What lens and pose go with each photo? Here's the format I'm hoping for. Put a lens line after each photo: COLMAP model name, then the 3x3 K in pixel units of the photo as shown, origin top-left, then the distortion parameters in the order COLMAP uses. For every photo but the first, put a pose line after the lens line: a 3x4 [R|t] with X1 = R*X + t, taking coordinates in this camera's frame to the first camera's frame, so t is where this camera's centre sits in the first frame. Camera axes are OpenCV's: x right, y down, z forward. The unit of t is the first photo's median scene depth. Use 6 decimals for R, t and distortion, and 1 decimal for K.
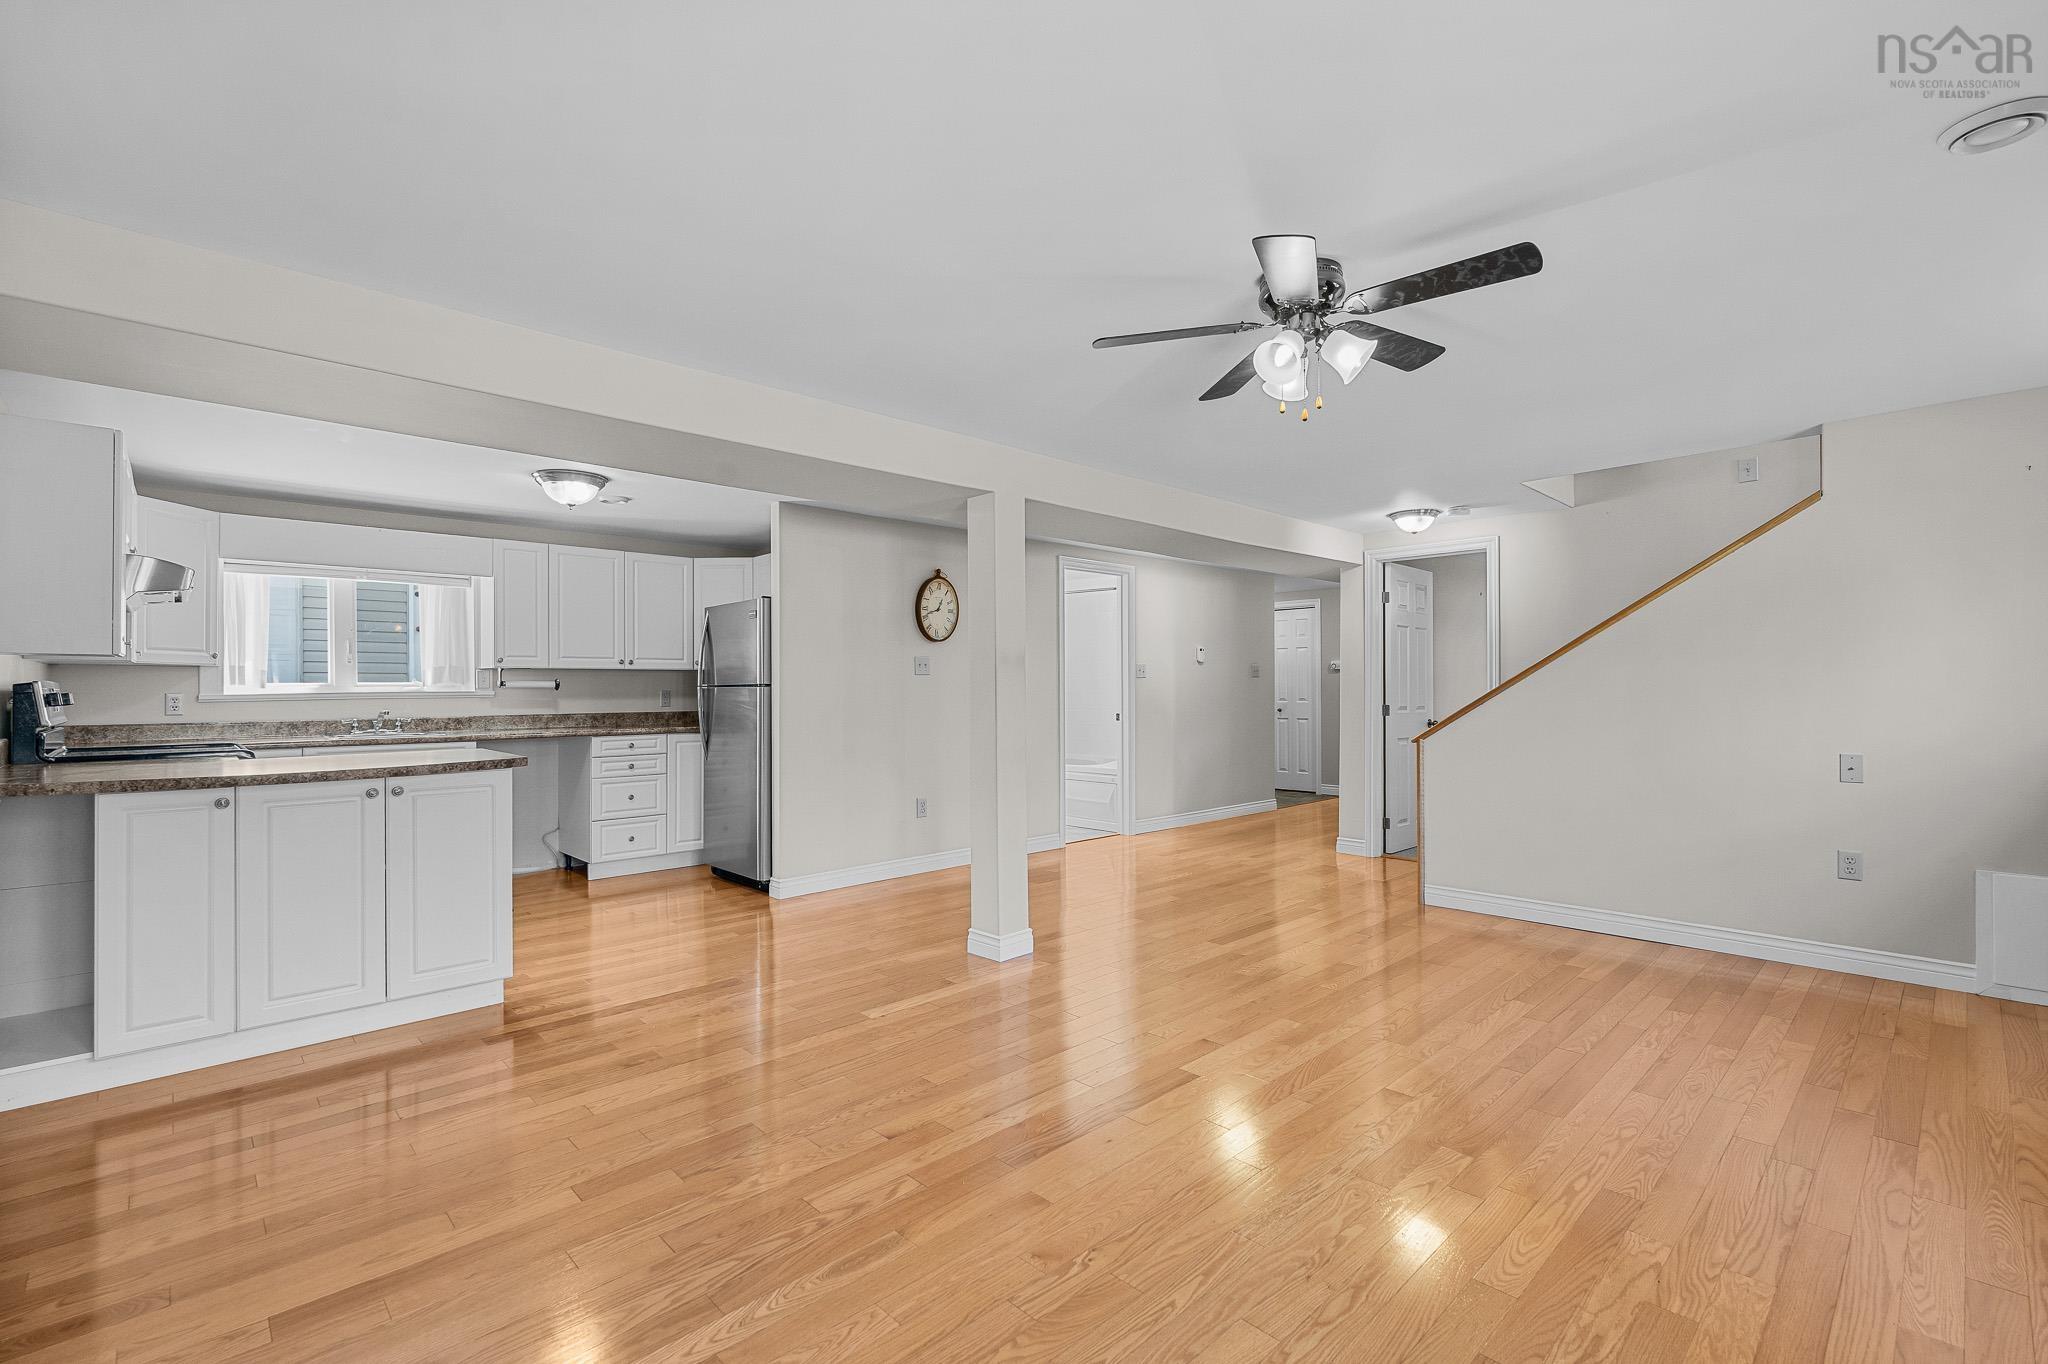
lens RADIAL K [[897.4, 0, 1013.7], [0, 897.4, 687.1], [0, 0, 1]] dist [-0.007455, 0.001941]
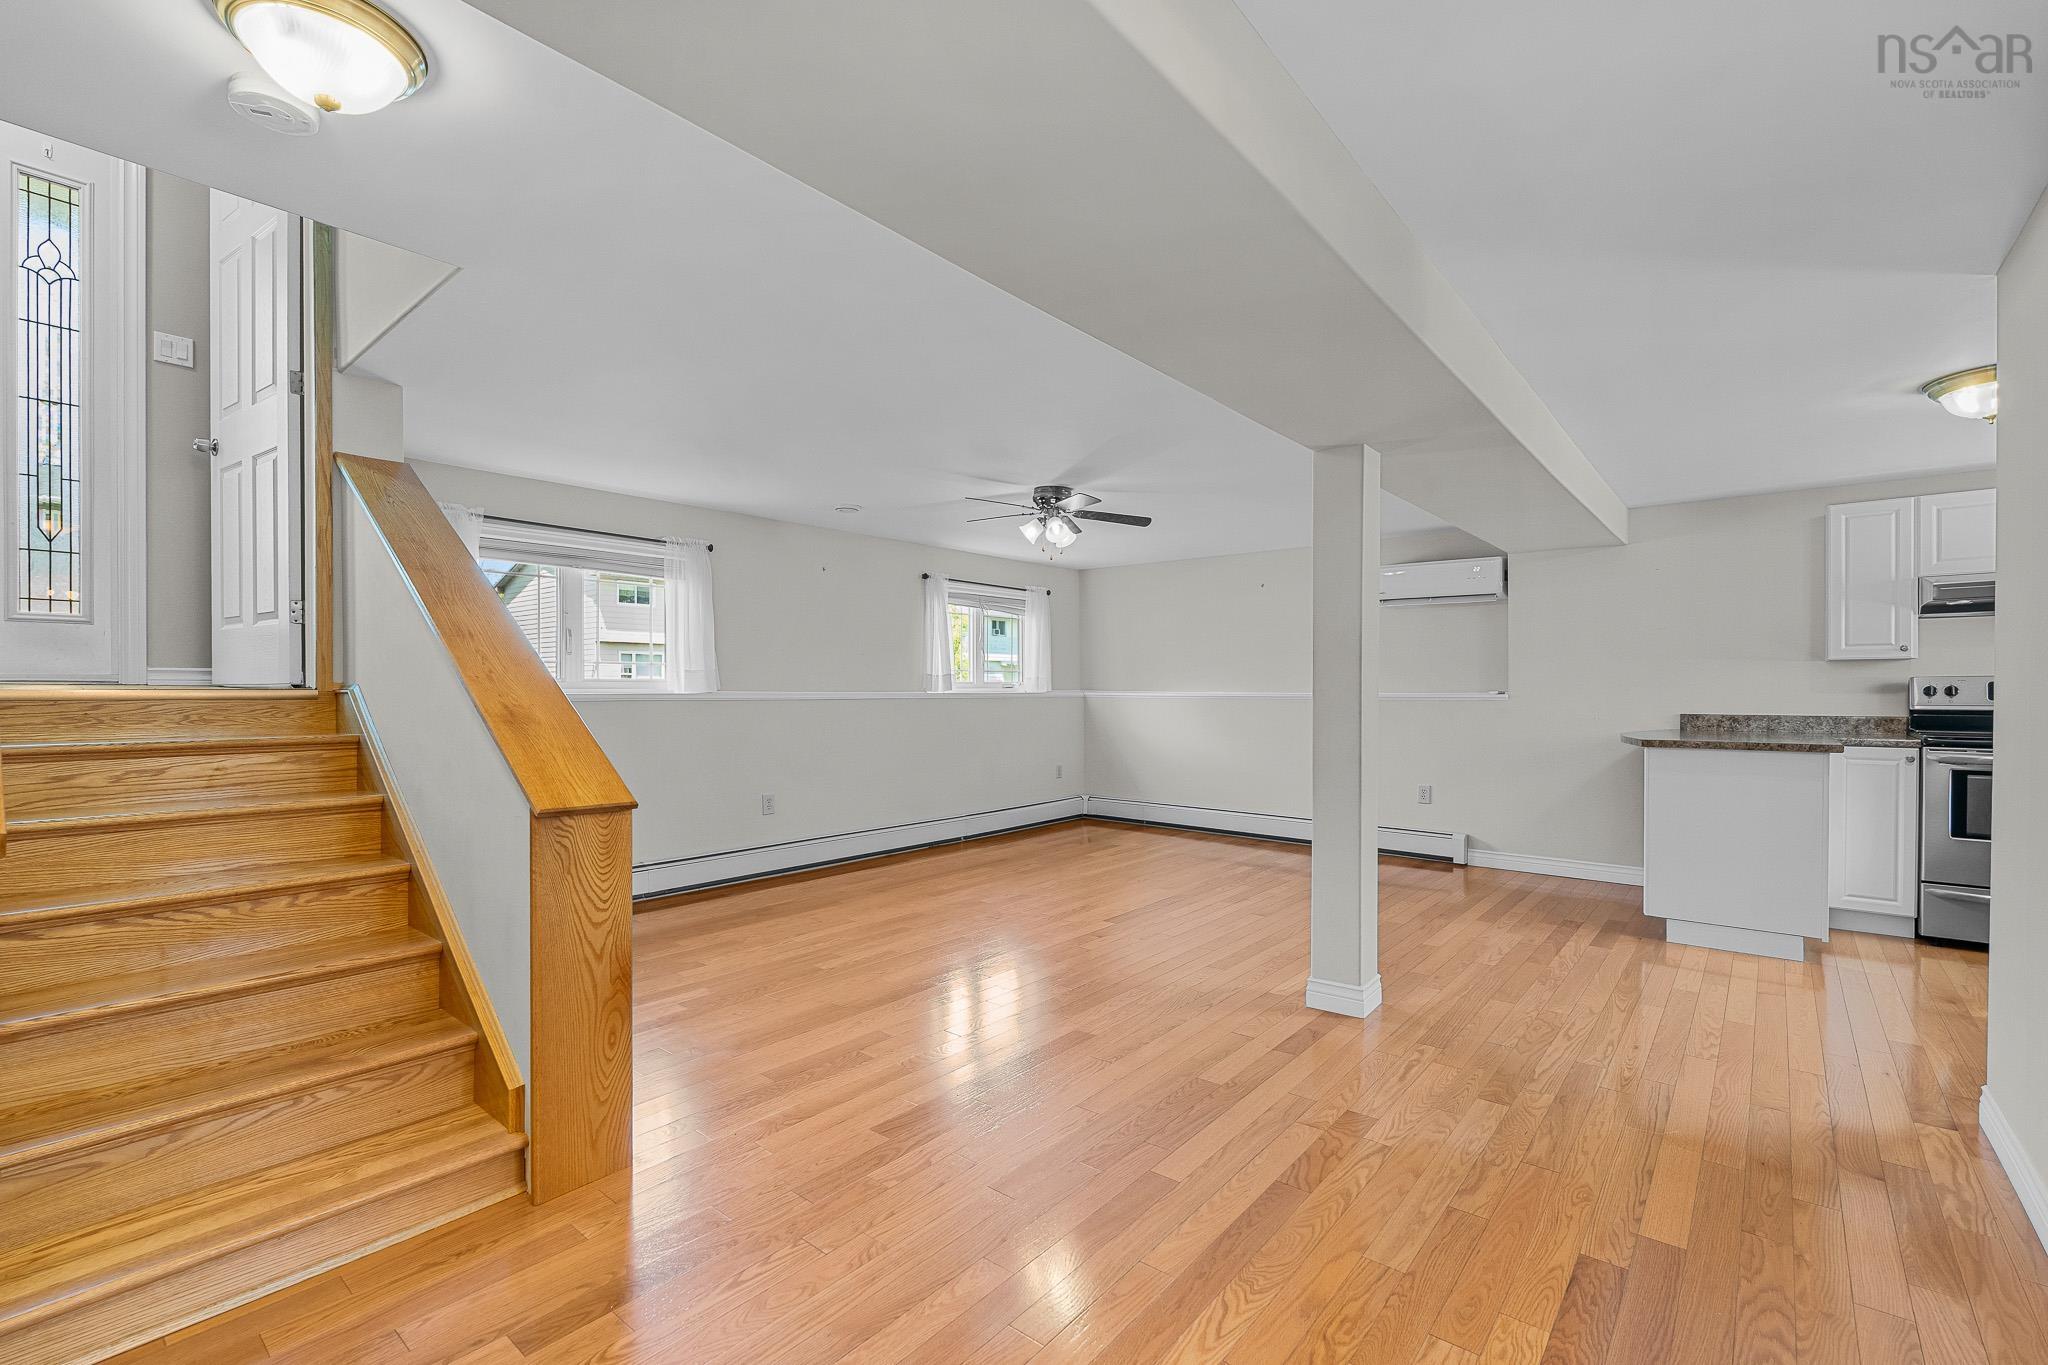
lens RADIAL K [[897.4, 0, 1025.1], [0, 897.4, 696.4], [0, 0, 1]] dist [-0.007455, 0.001941]
pose [[-0.991825, 0.005651, -0.127477, 0.272211], [0.004996, 0.999973, 0.005462, 0.004940], [0.127504, 0.004781, -0.991826, 1.279545]]
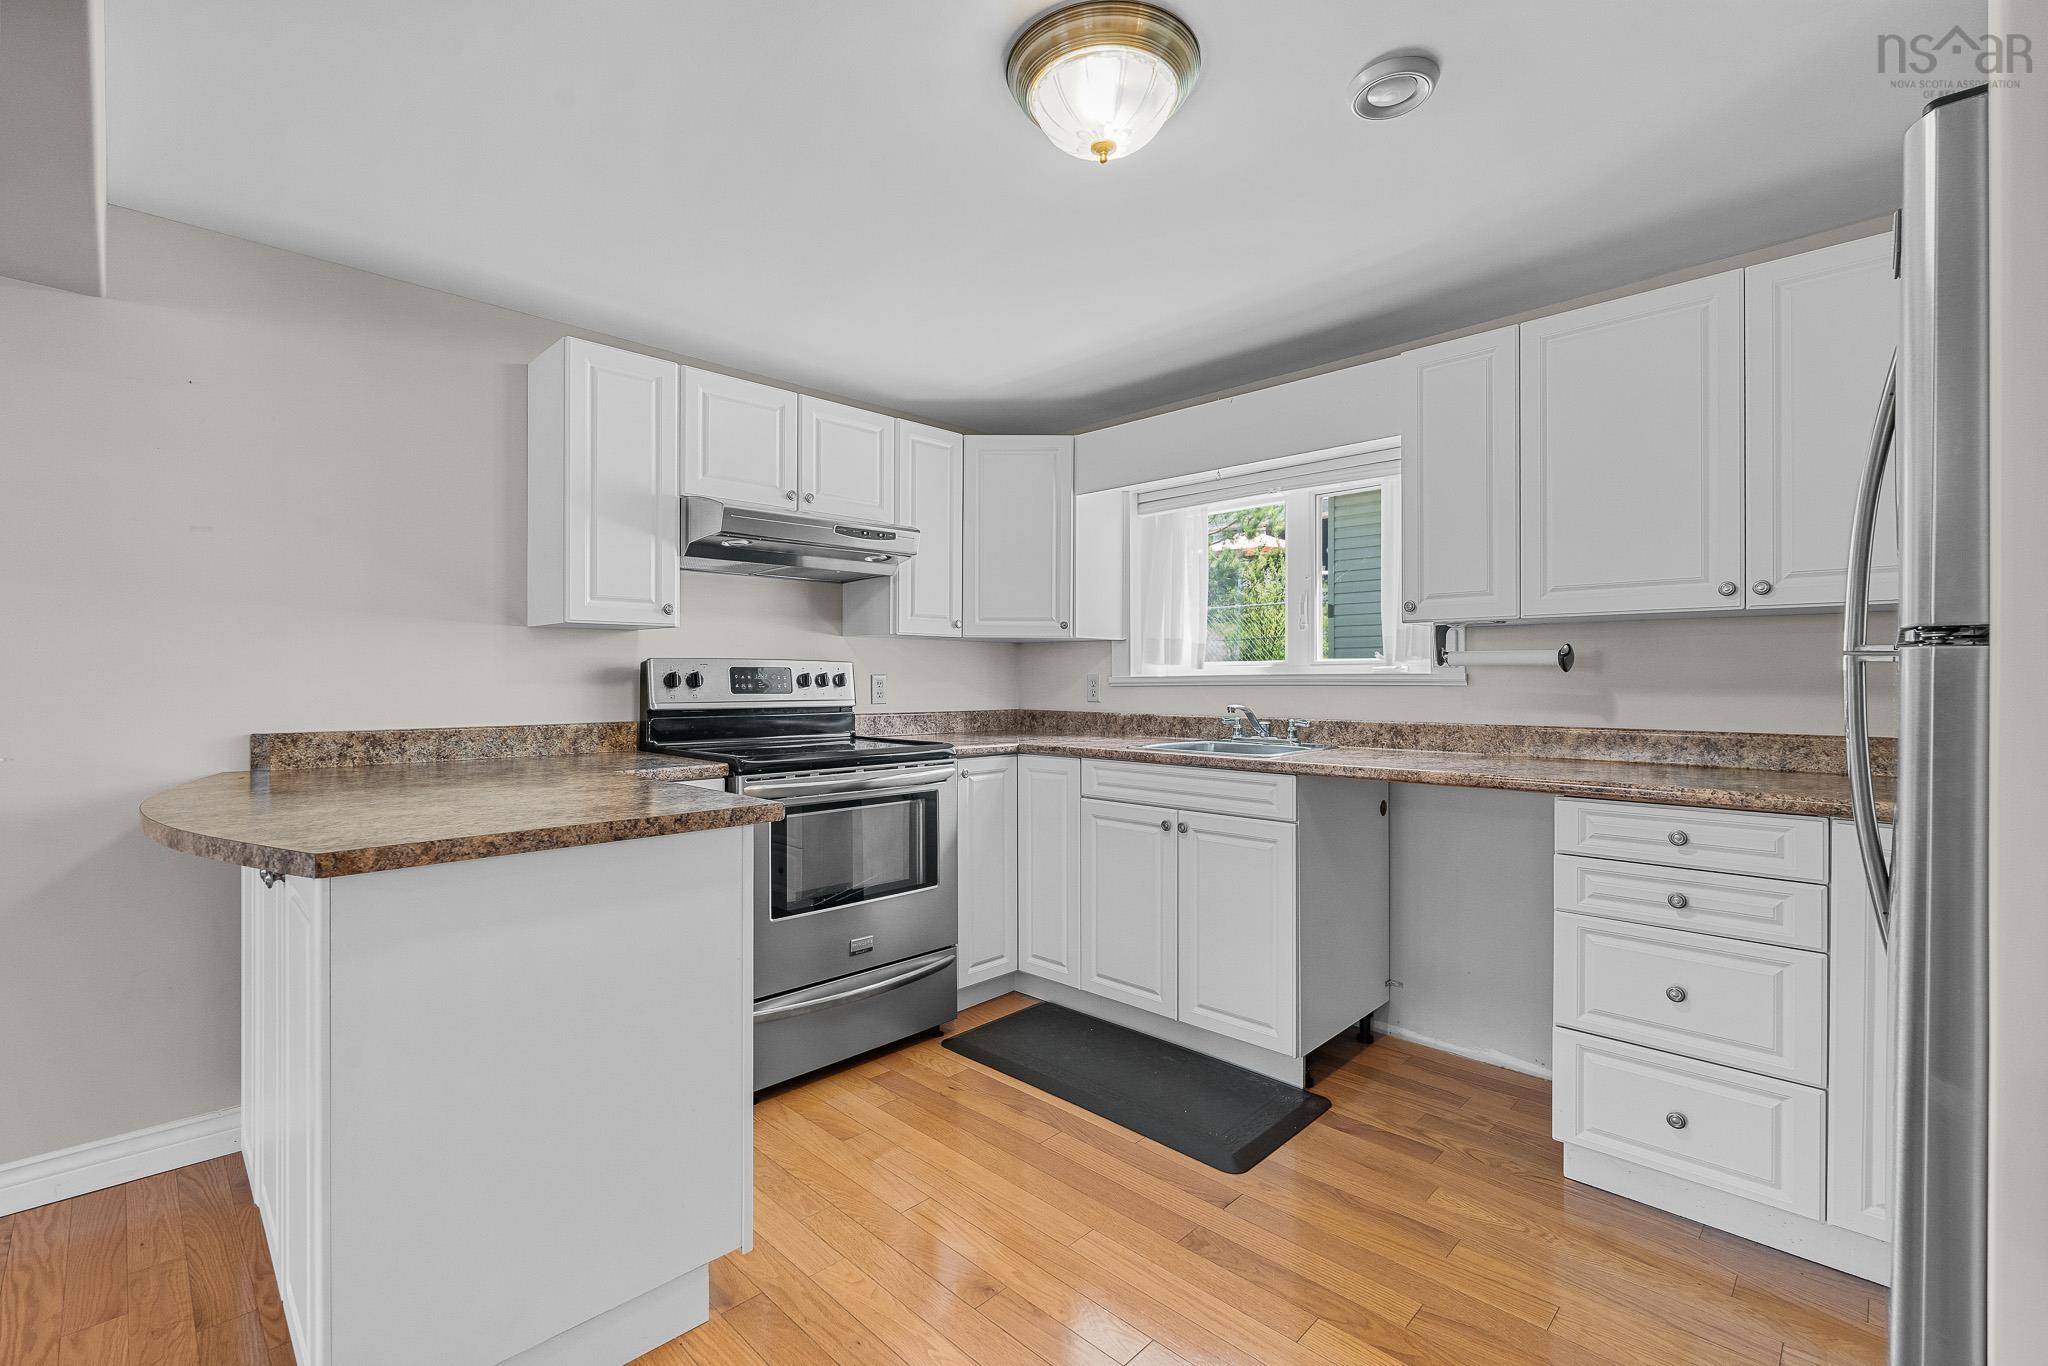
lens RADIAL K [[897.4, 0, 1019.1], [0, 897.4, 675.6], [0, 0, 1]] dist [-0.007455, 0.001941]
pose [[0.043660, 0.001581, -0.999045, -0.111673], [0.000253, 0.999999, 0.001593, 0.005107], [0.999046, -0.000322, 0.043660, 0.765045]]
